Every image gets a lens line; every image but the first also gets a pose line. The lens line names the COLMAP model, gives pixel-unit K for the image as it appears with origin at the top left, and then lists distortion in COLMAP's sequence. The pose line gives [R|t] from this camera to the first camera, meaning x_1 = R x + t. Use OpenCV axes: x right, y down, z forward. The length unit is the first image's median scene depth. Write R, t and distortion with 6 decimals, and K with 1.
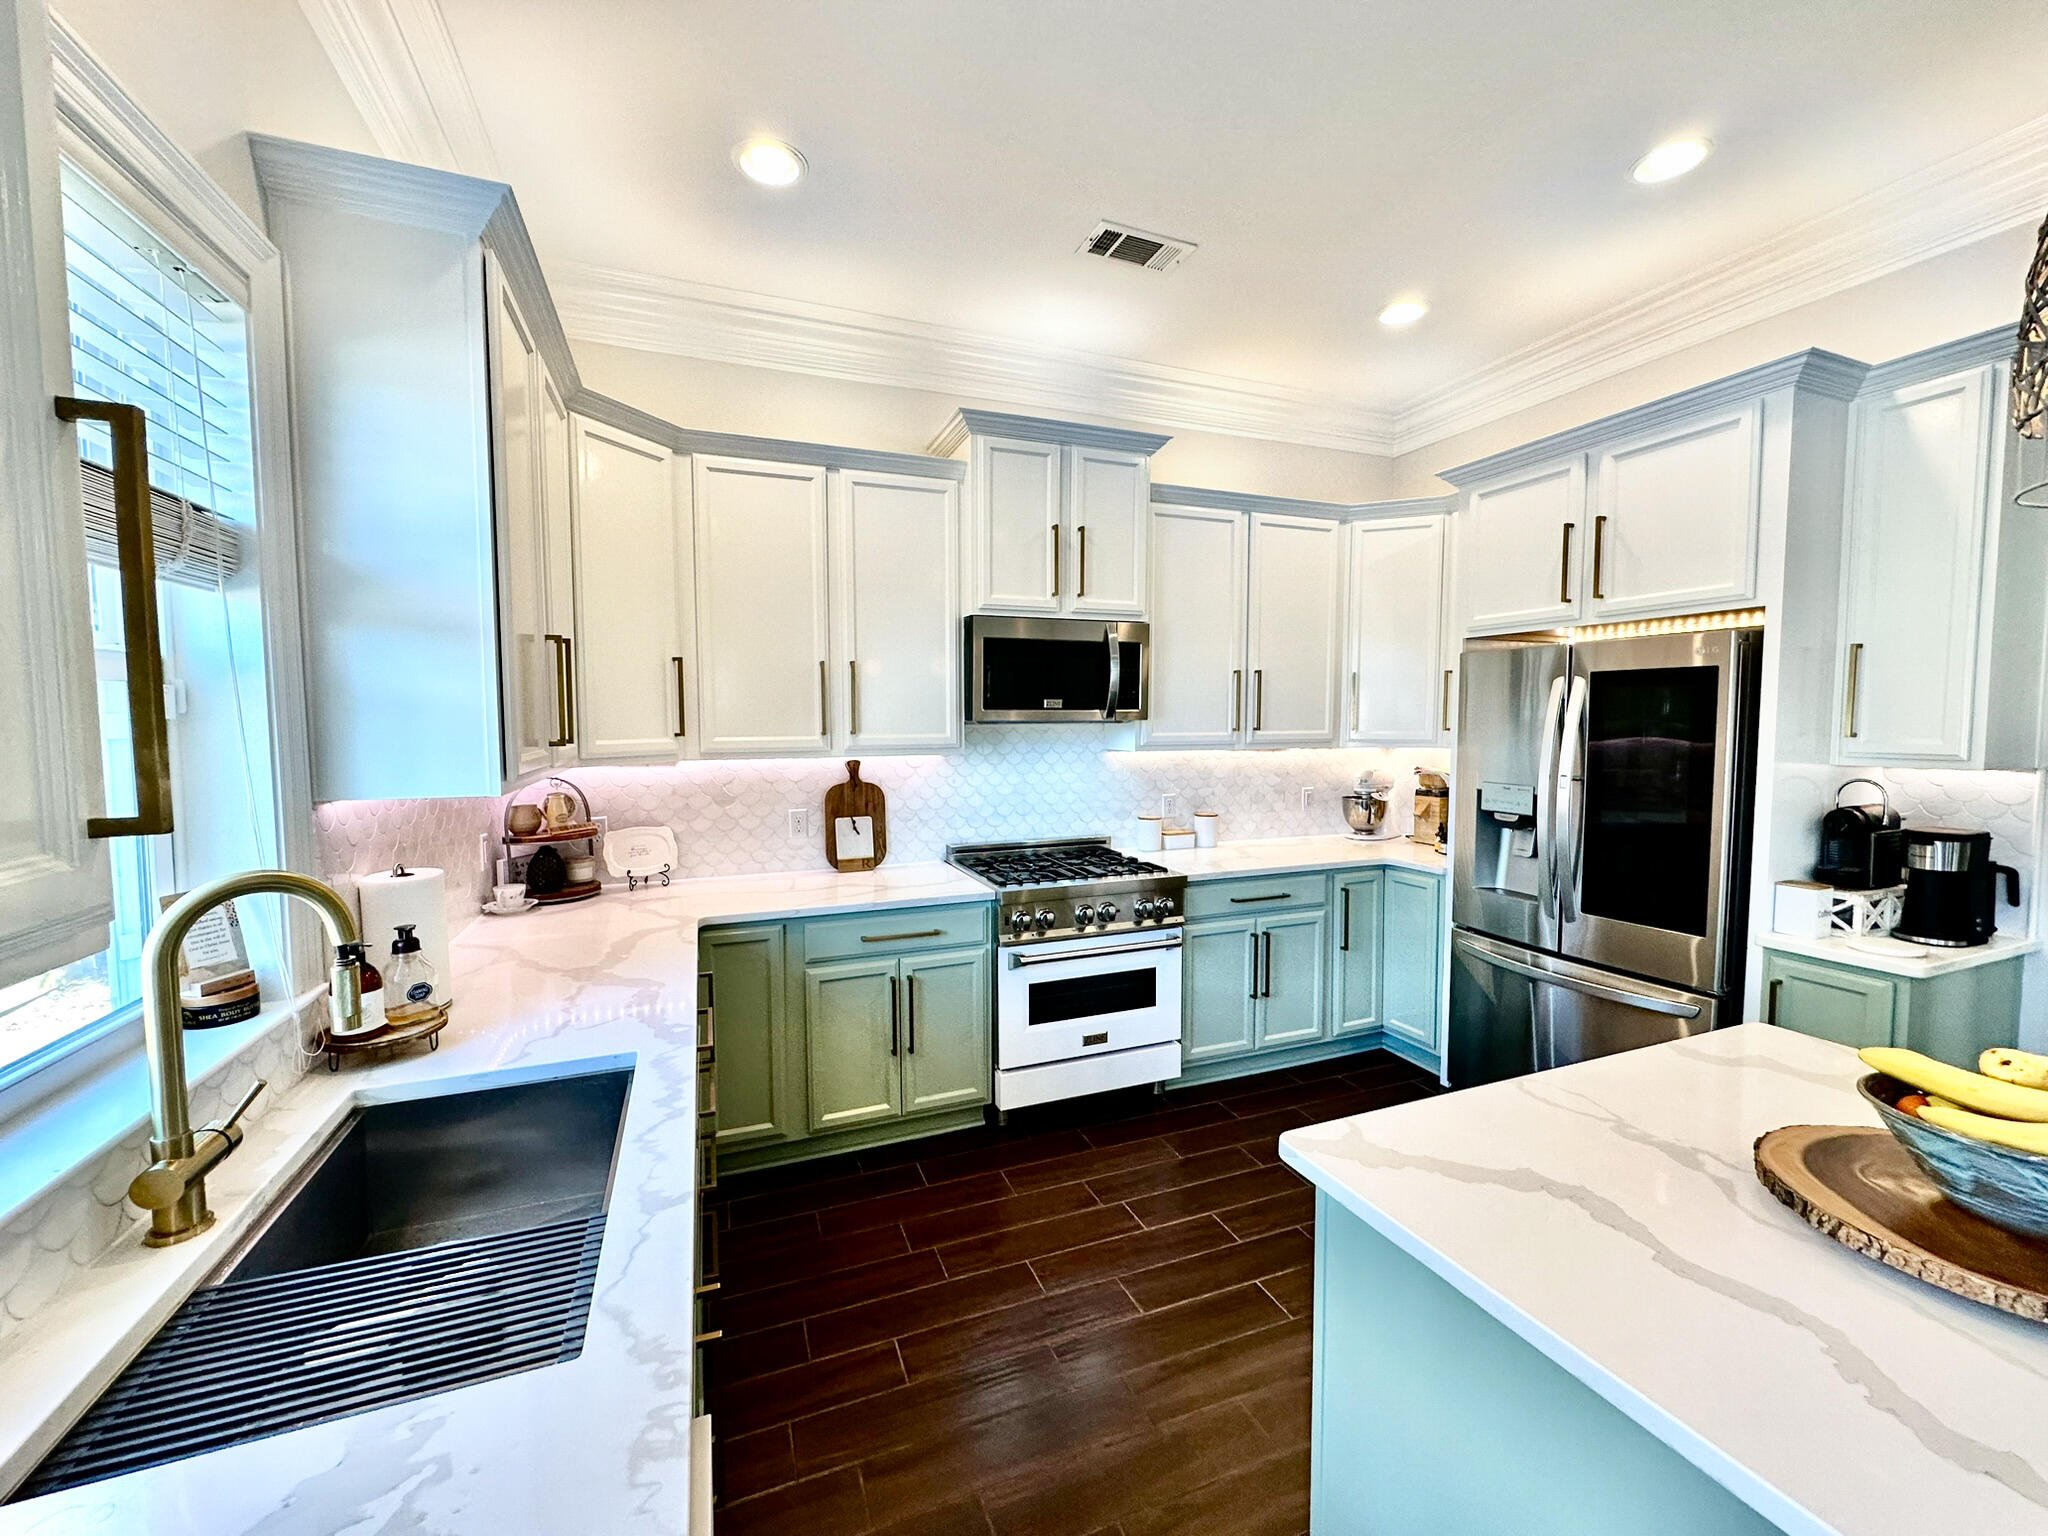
lens RADIAL K [[816.5, 0, 1025.1], [0, 816.5, 769.2], [0, 0, 1]] dist [-0.002354, -0.000254]
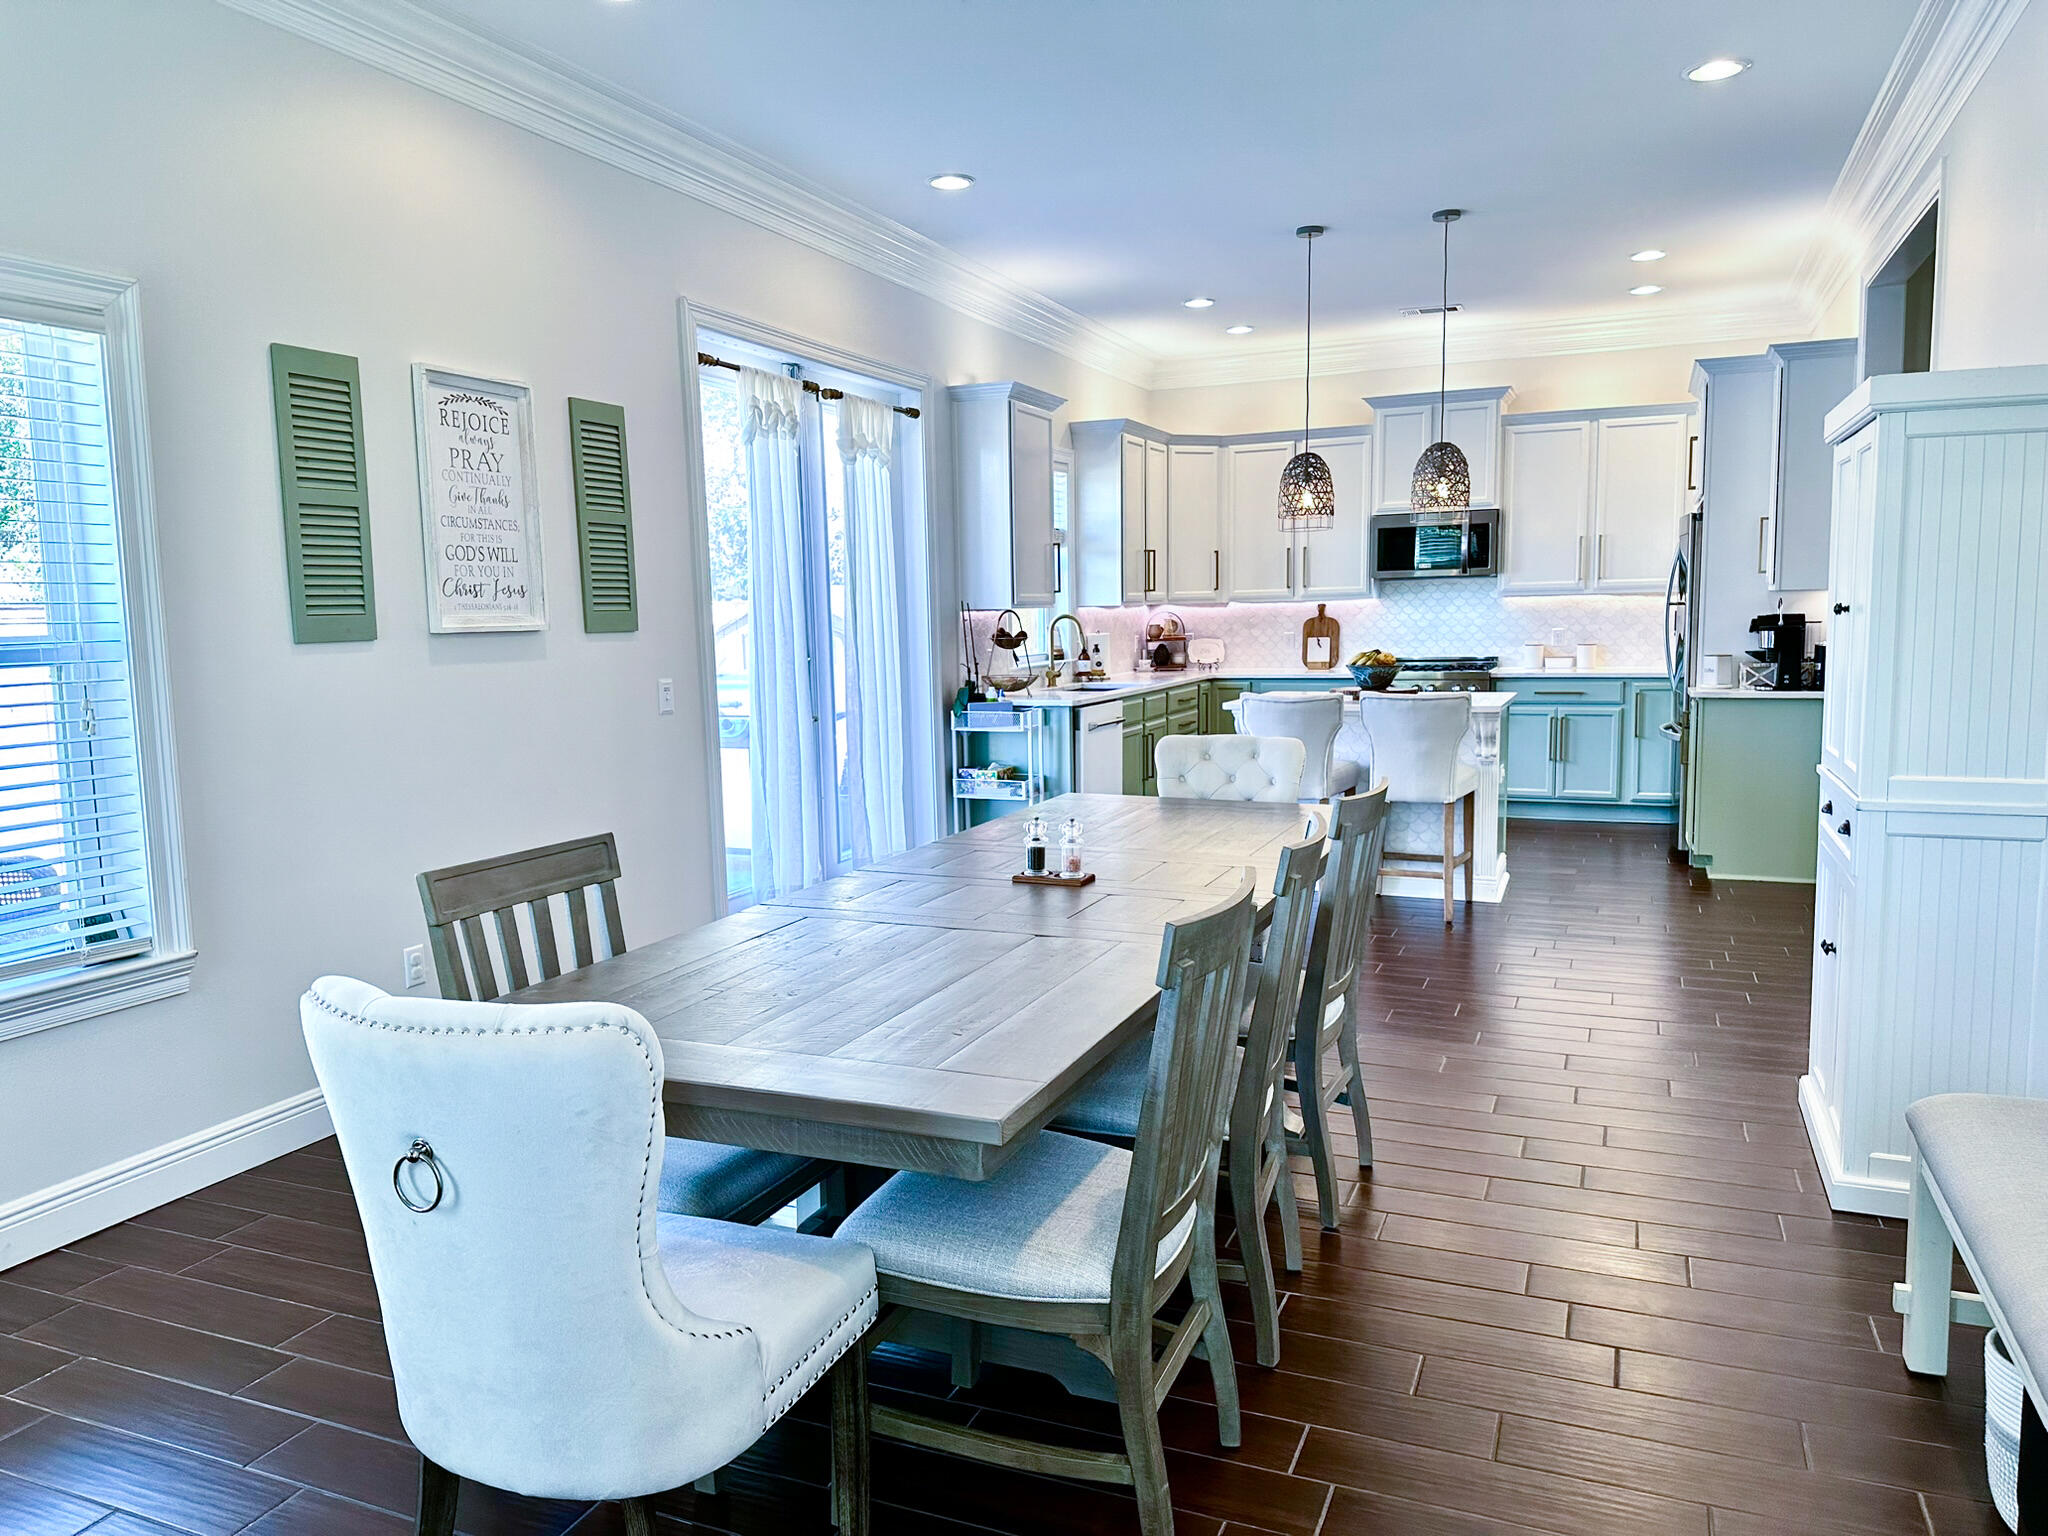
lens RADIAL K [[1424.1, 0, 1023.0], [0, 1424.1, 772.7], [0, 0, 1]] dist [0.008207, 0.000497]
pose [[0.715241, 0.064002, -0.695942, 1.435625], [-0.023533, 0.997439, 0.067544, 0.154405], [0.698482, -0.031933, 0.714915, -1.562471]]
